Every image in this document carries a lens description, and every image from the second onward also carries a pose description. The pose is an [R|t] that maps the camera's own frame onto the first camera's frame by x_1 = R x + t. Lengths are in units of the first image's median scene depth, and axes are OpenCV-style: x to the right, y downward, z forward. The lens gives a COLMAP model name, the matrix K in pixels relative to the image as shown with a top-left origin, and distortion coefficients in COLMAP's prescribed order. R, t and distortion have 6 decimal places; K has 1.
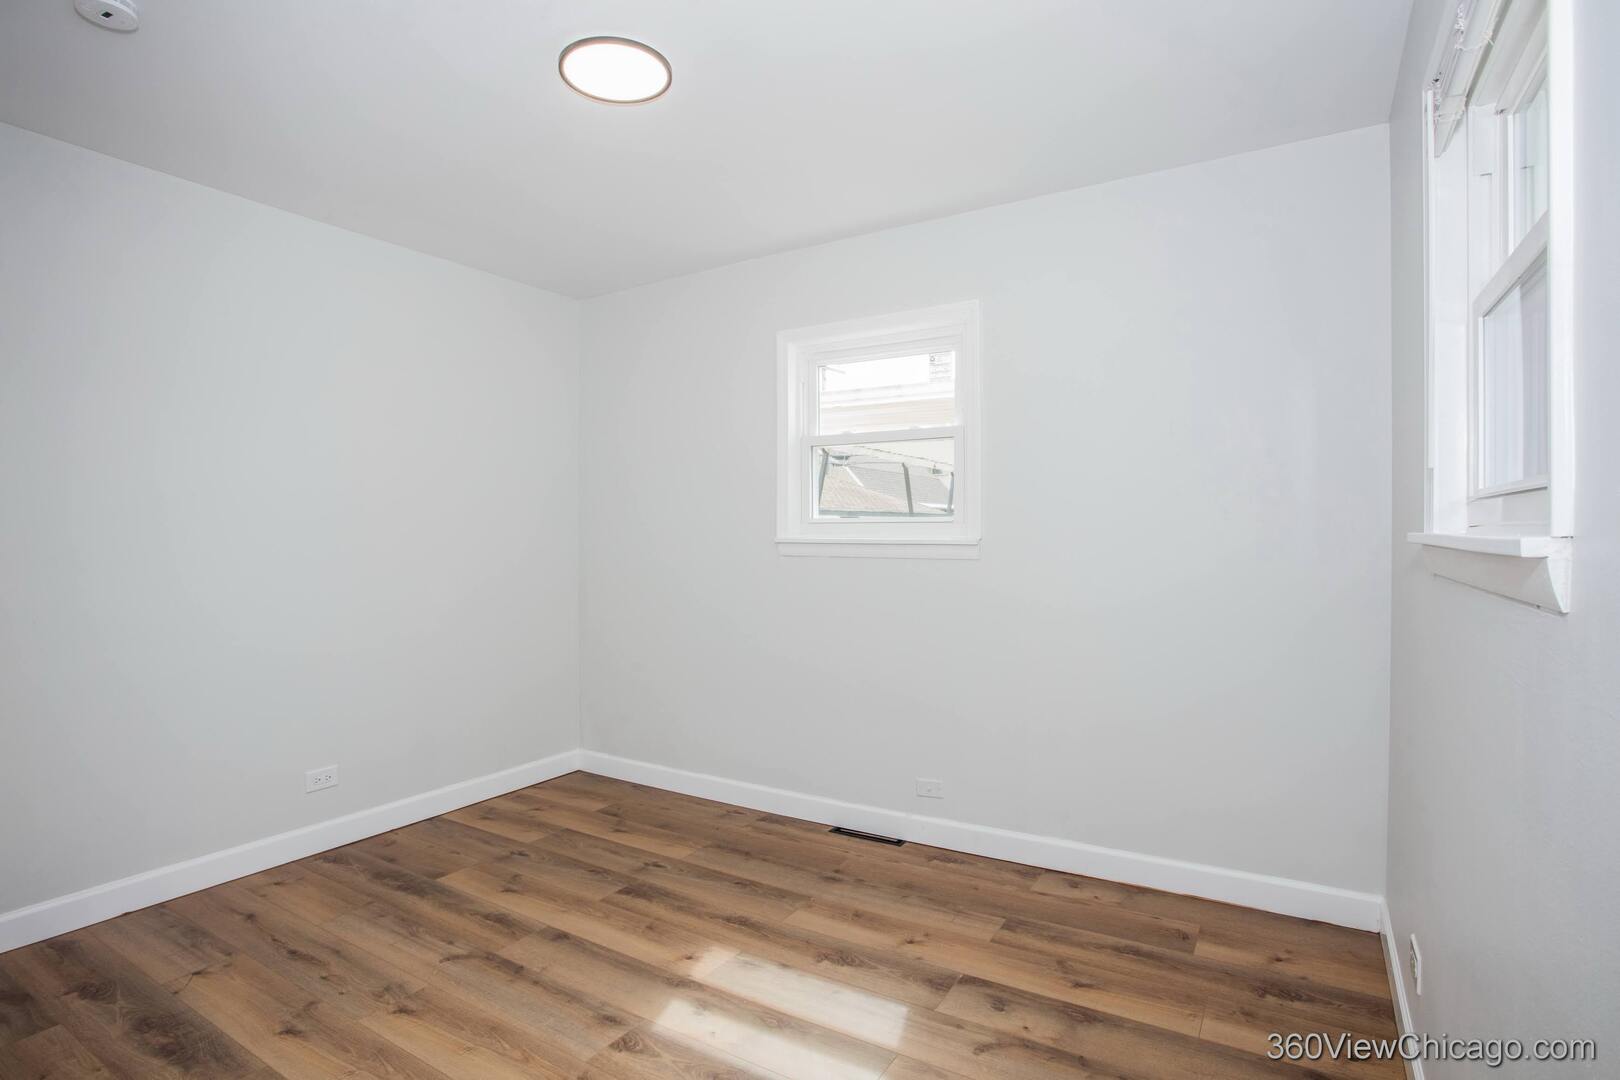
lens RADIAL K [[806.8, 0, 810.0], [0, 806.8, 540.0], [0, 0, 1]] dist [-0.075134, 0.029958]
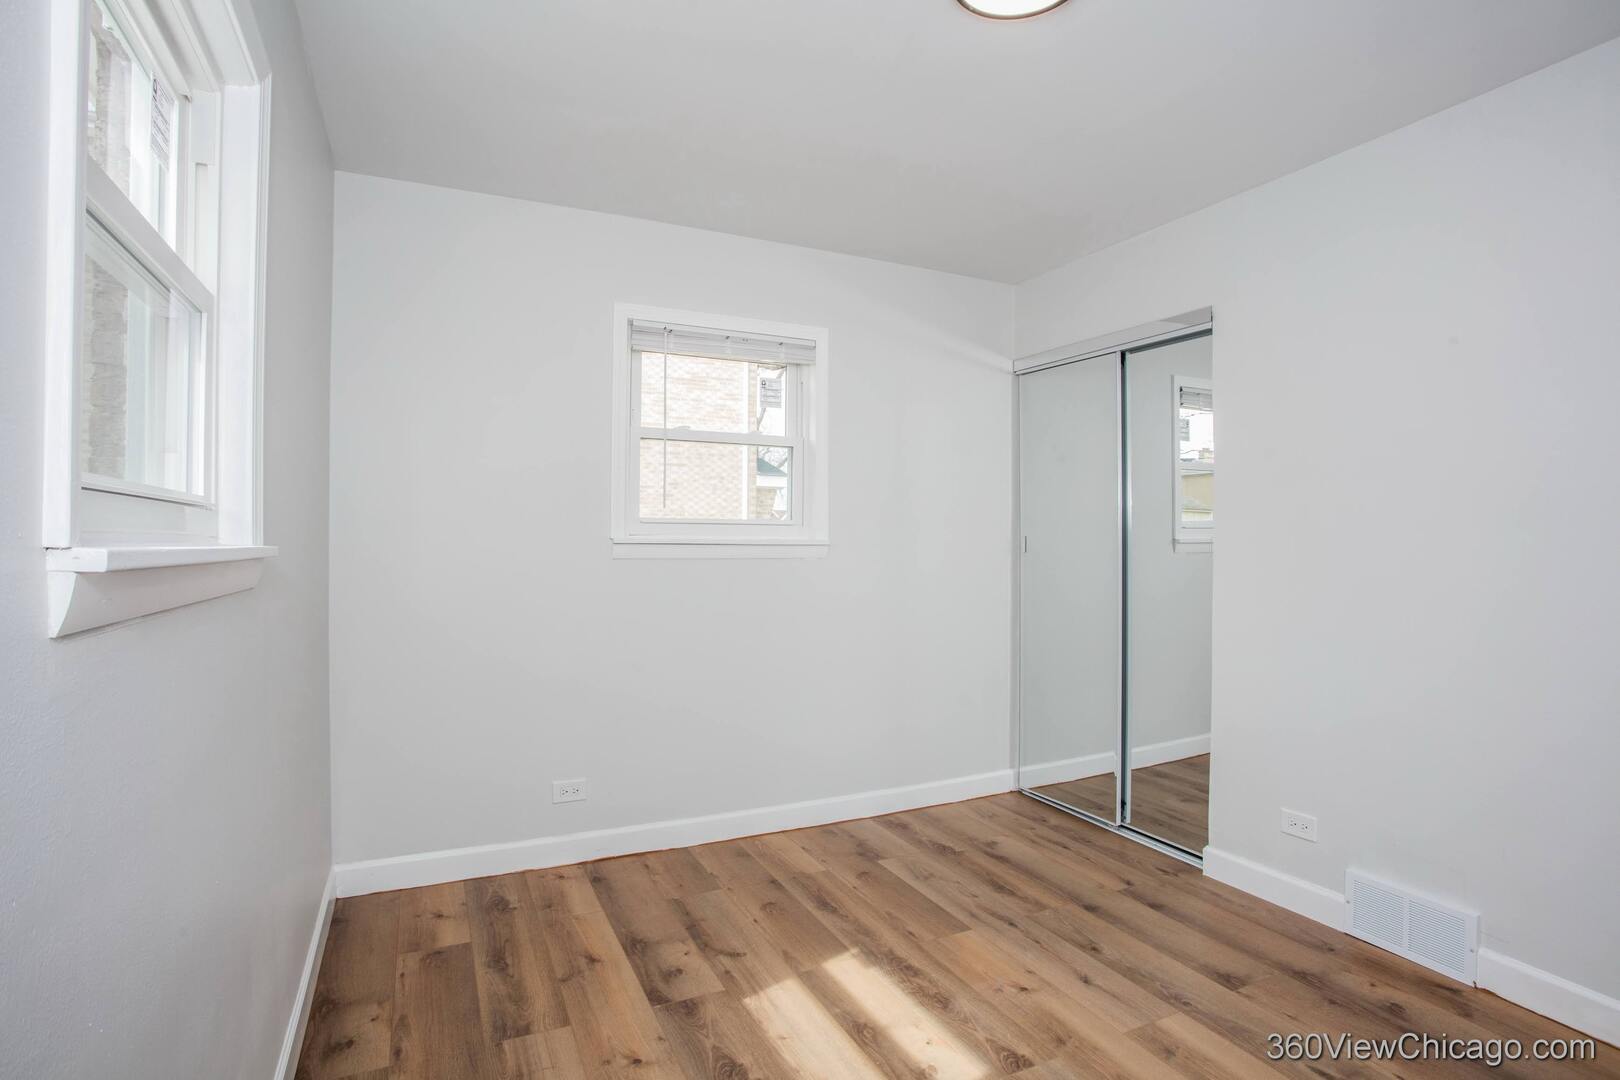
lens RADIAL K [[814.4, 0, 807.1], [0, 814.4, 539.9], [0, 0, 1]] dist [-0.082671, 0.039936]
pose [[-0.840958, 0.000711, 0.541099, -0.388723], [0.003157, 0.999989, 0.003592, -0.006876], [-0.541090, 0.004730, -0.840951, 1.394919]]
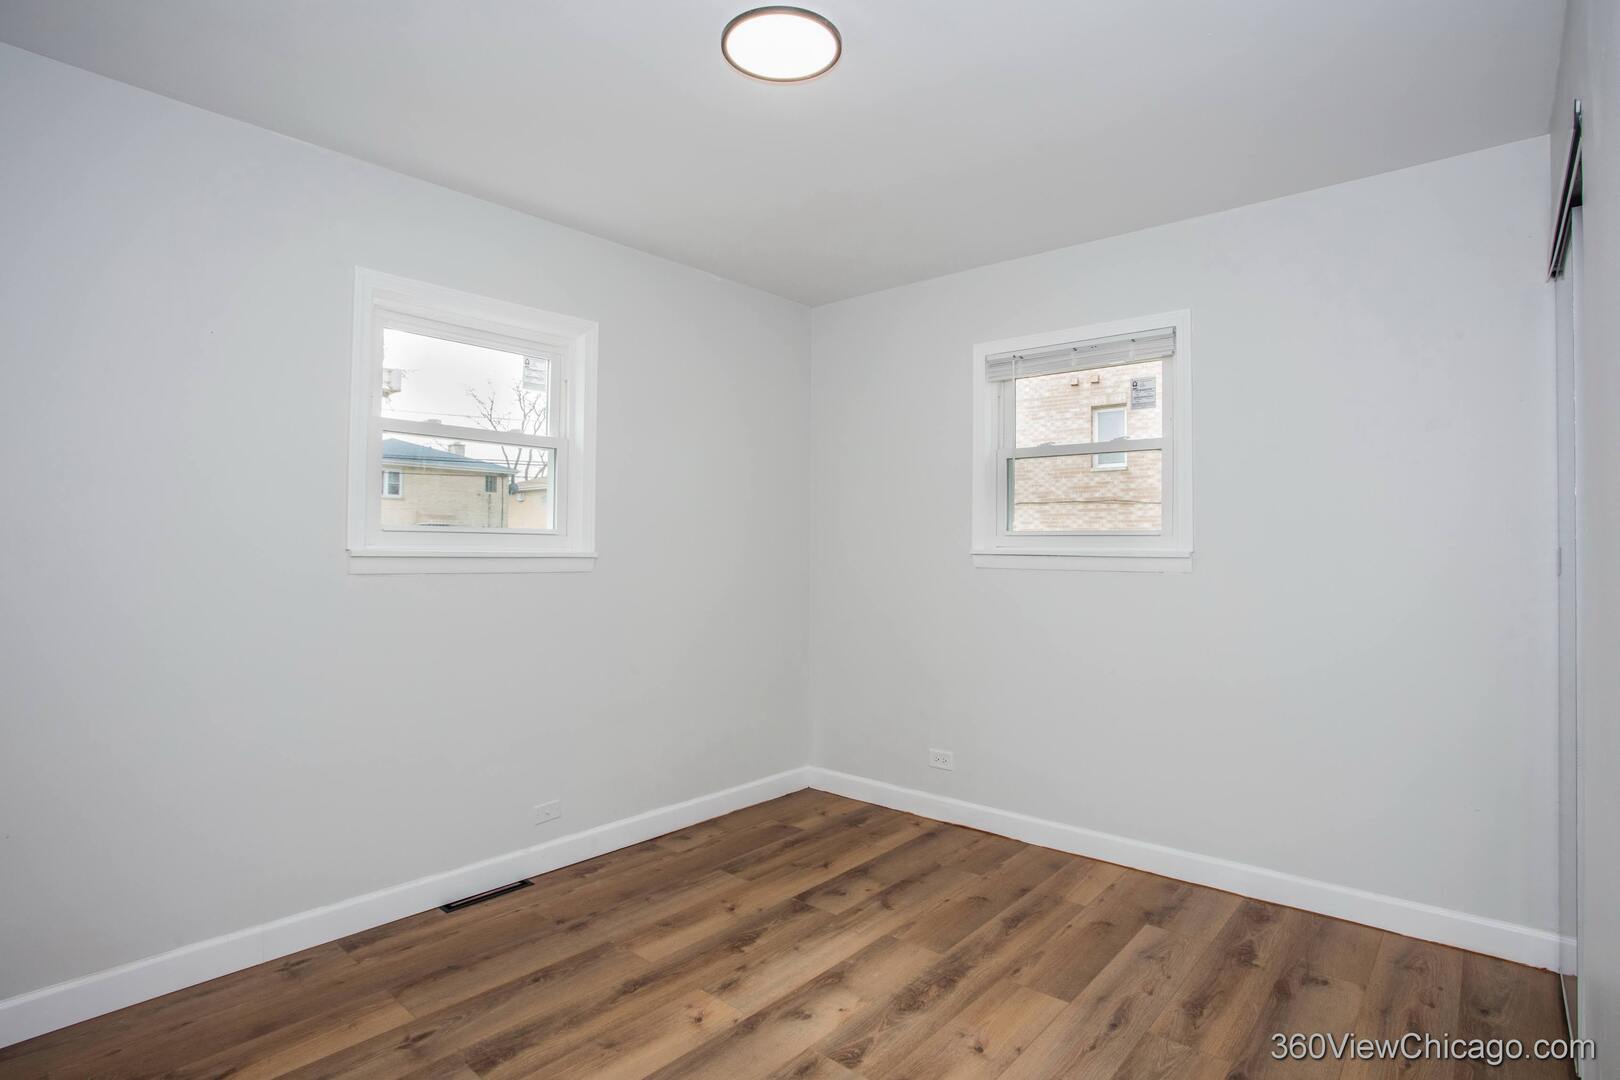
lens RADIAL K [[814.4, 0, 807.1], [0, 814.4, 539.9], [0, 0, 1]] dist [-0.082671, 0.039936]
pose [[0.163542, 0.016949, 0.986391, -0.885938], [-0.000868, 0.999854, -0.017036, 0.000602], [-0.986536, 0.001930, 0.163533, 0.631135]]
